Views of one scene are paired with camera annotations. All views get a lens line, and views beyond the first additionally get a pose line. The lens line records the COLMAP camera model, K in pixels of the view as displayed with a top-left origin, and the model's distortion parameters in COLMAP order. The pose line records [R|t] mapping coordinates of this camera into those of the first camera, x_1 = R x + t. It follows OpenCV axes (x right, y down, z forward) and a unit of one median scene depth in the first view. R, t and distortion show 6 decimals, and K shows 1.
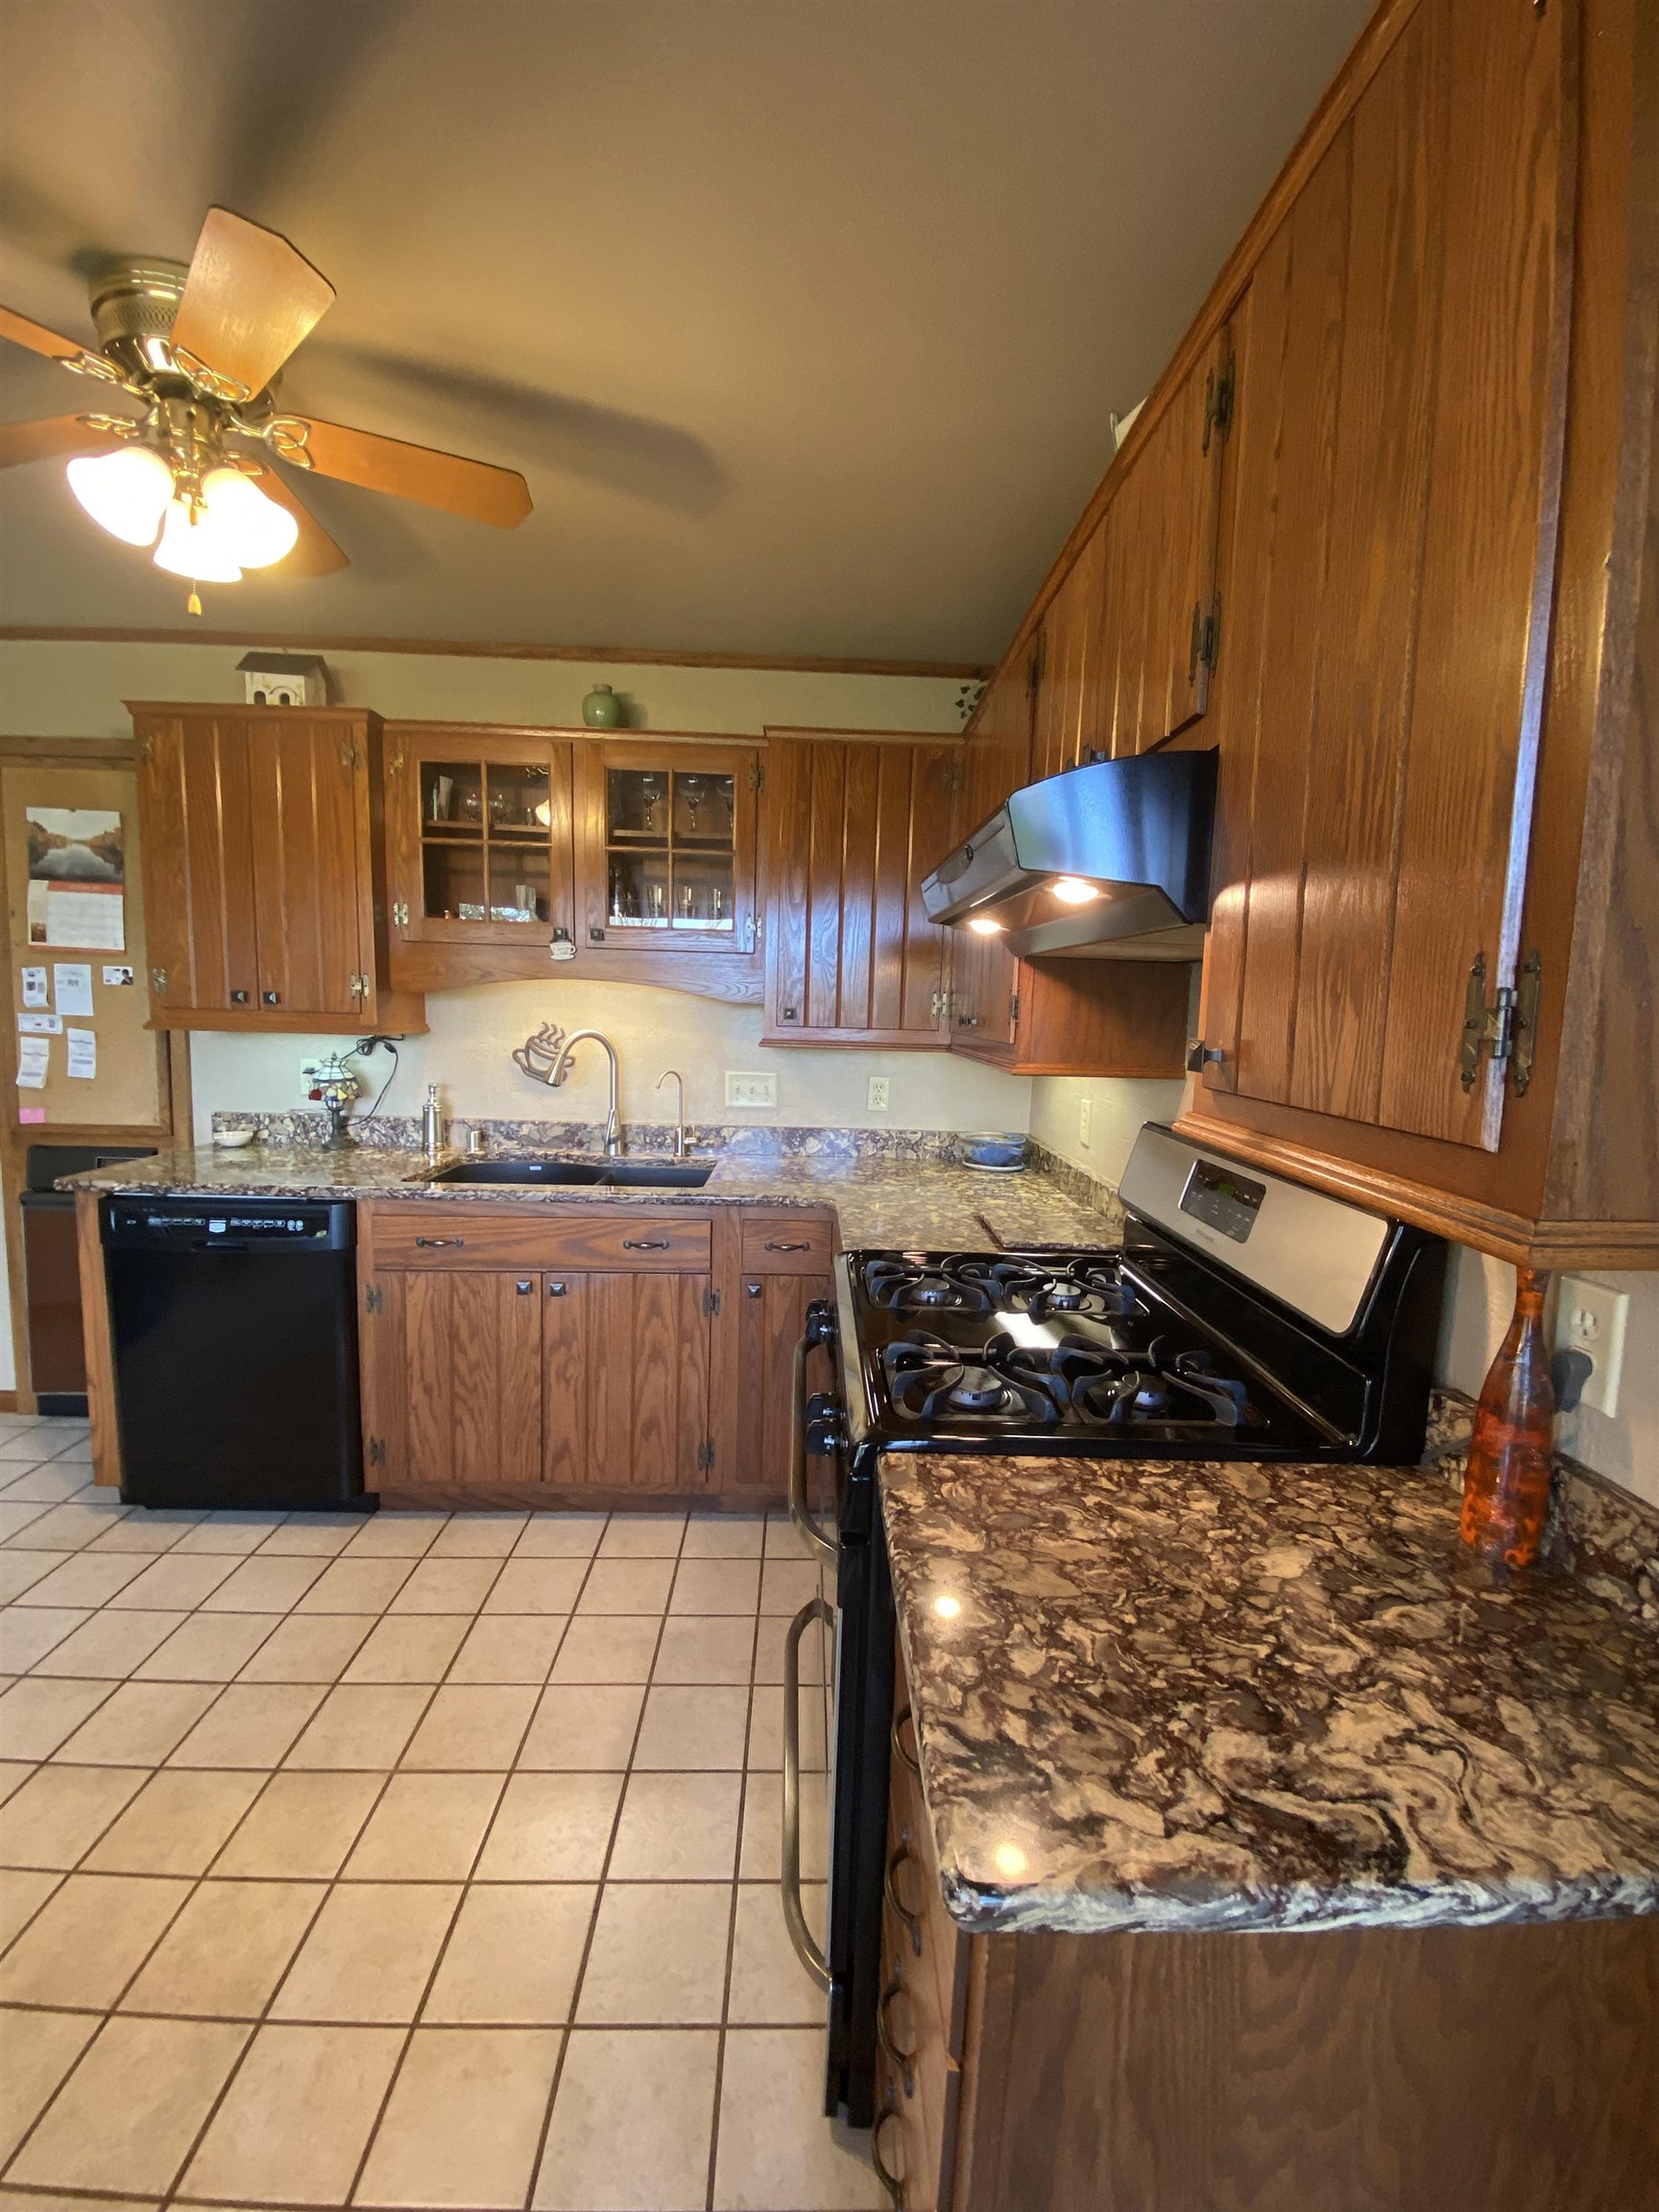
lens RADIAL K [[911.9, 0, 833.9], [0, 911.9, 1097.4], [0, 0, 1]] dist [-0.003097, -0.002304]
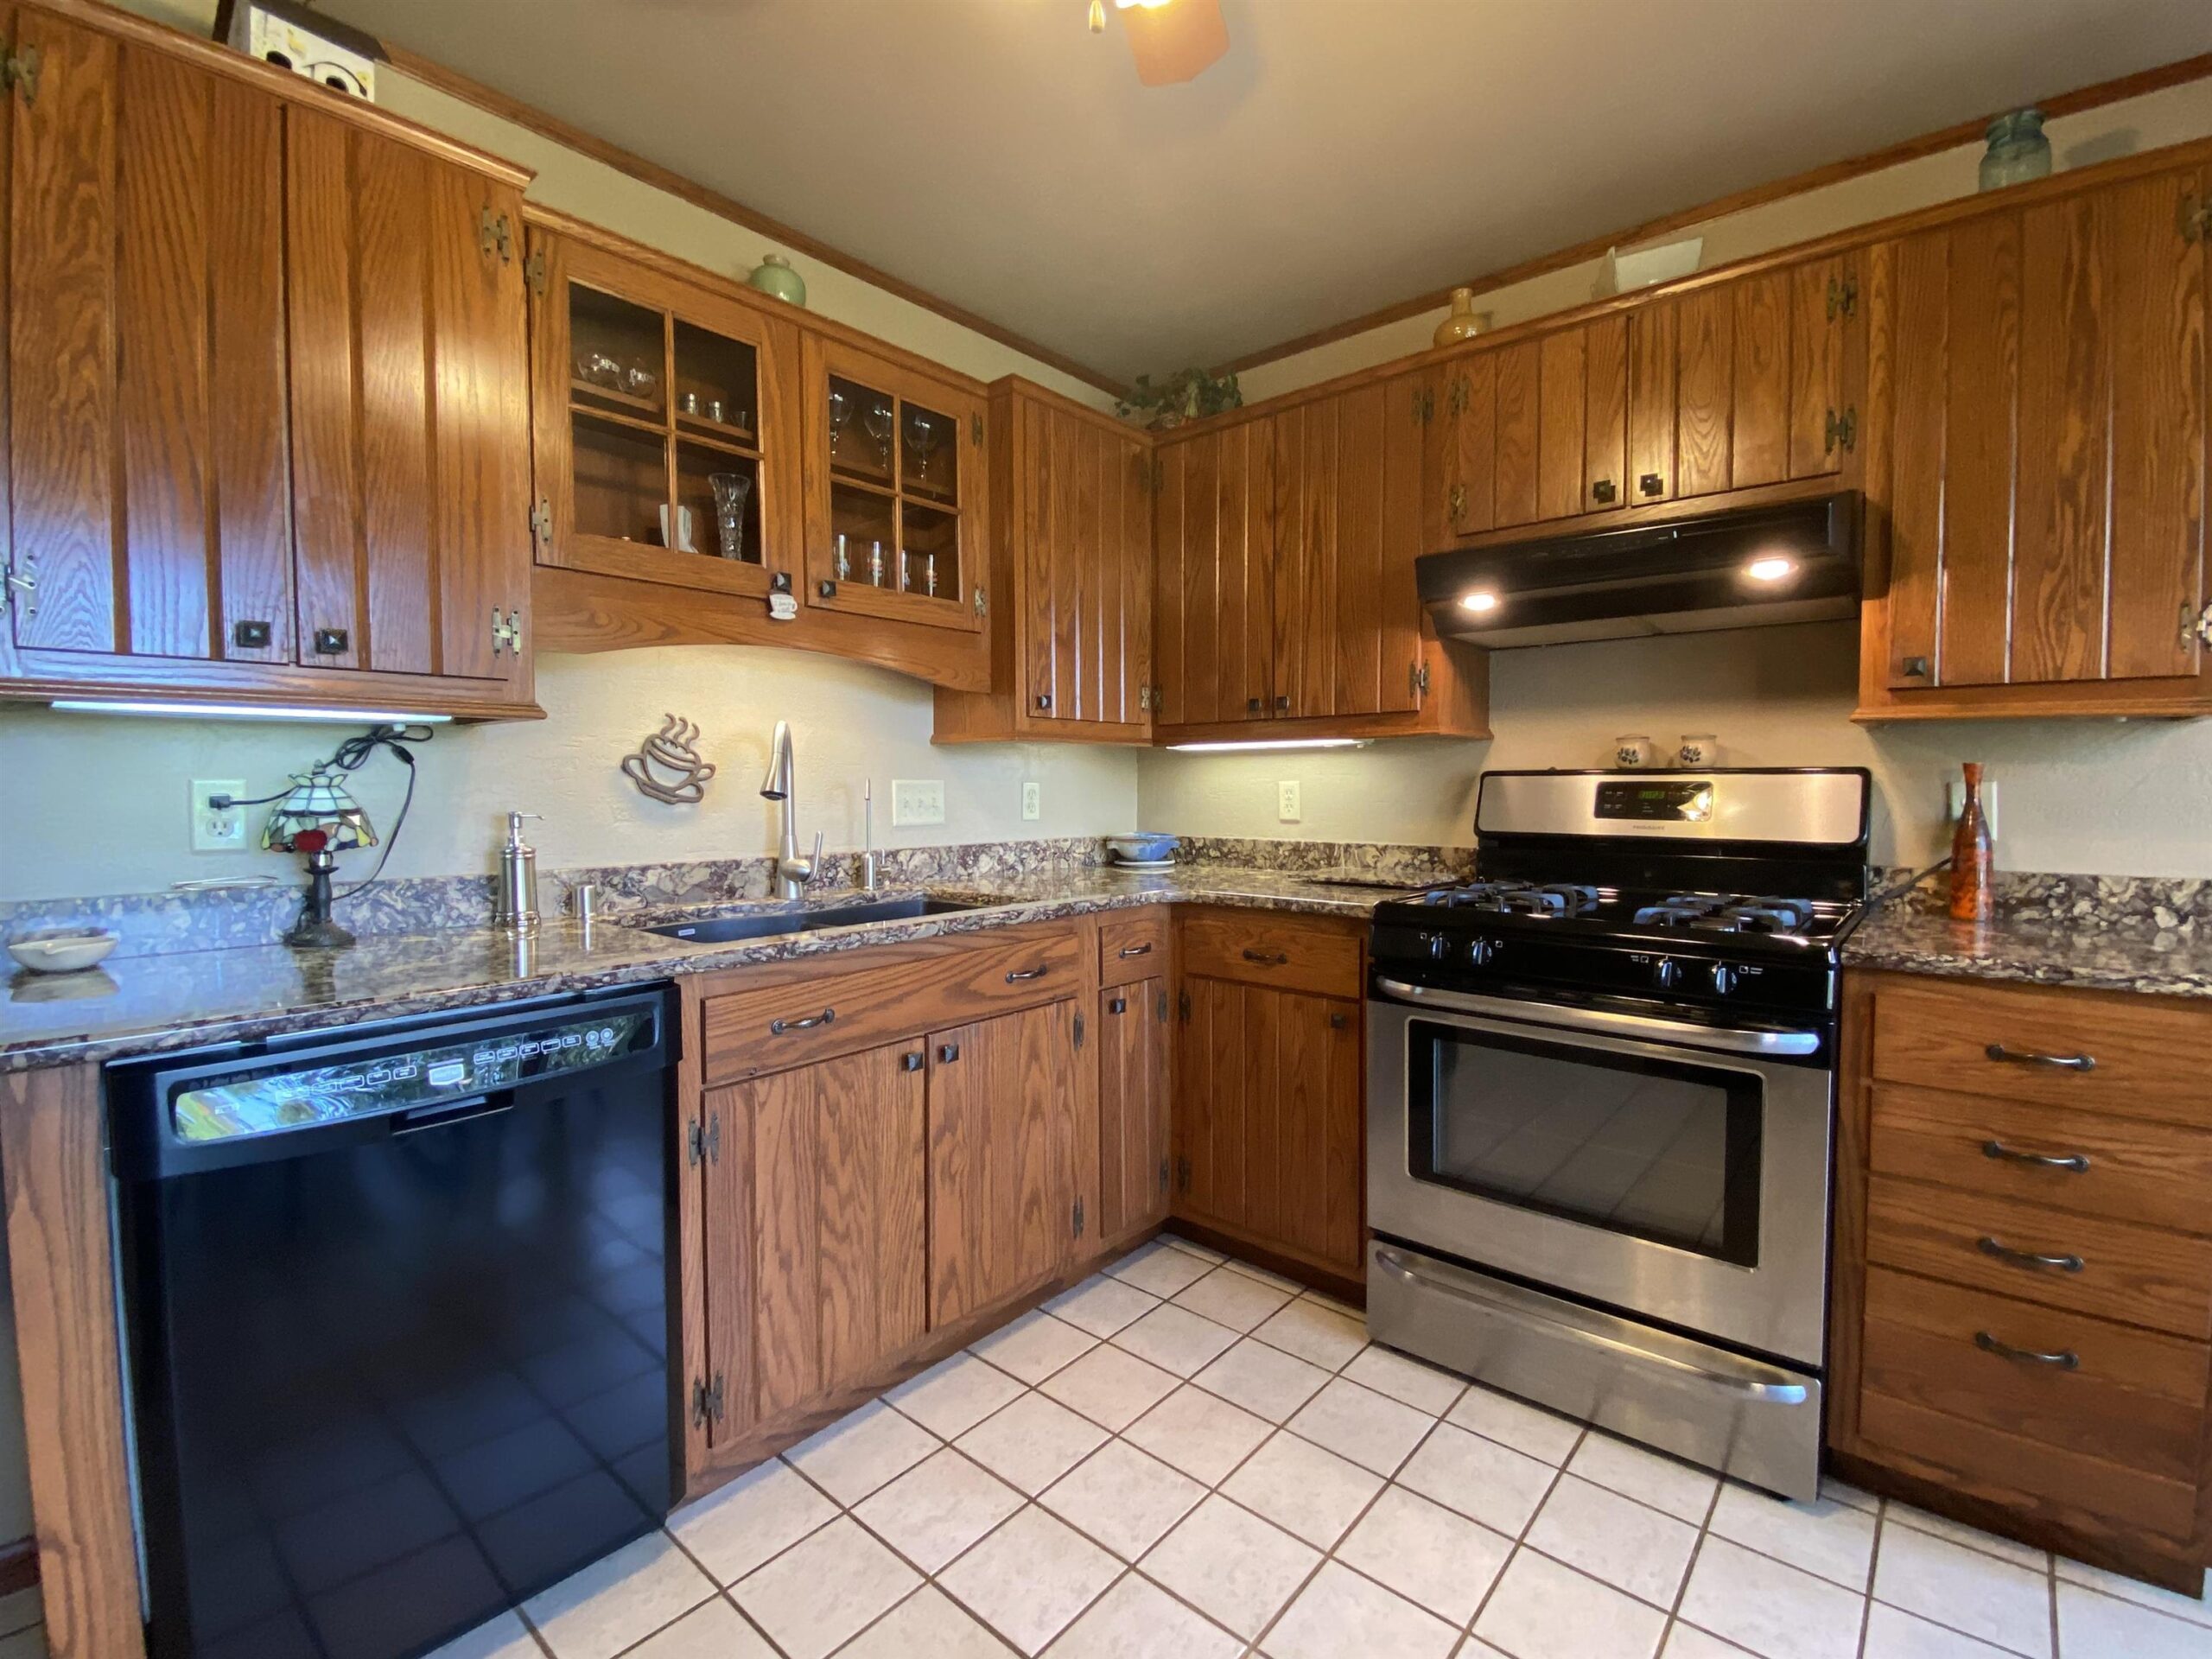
lens RADIAL K [[1014.9, 0, 1113.6], [0, 1014.9, 824.5], [0, 0, 1]] dist [0.004393, 0.000083]
pose [[0.669120, -0.060713, 0.740671, -0.790506], [0.101392, 0.994796, -0.010054, 0.045978], [-0.736206, 0.081825, 0.671793, 0.321103]]
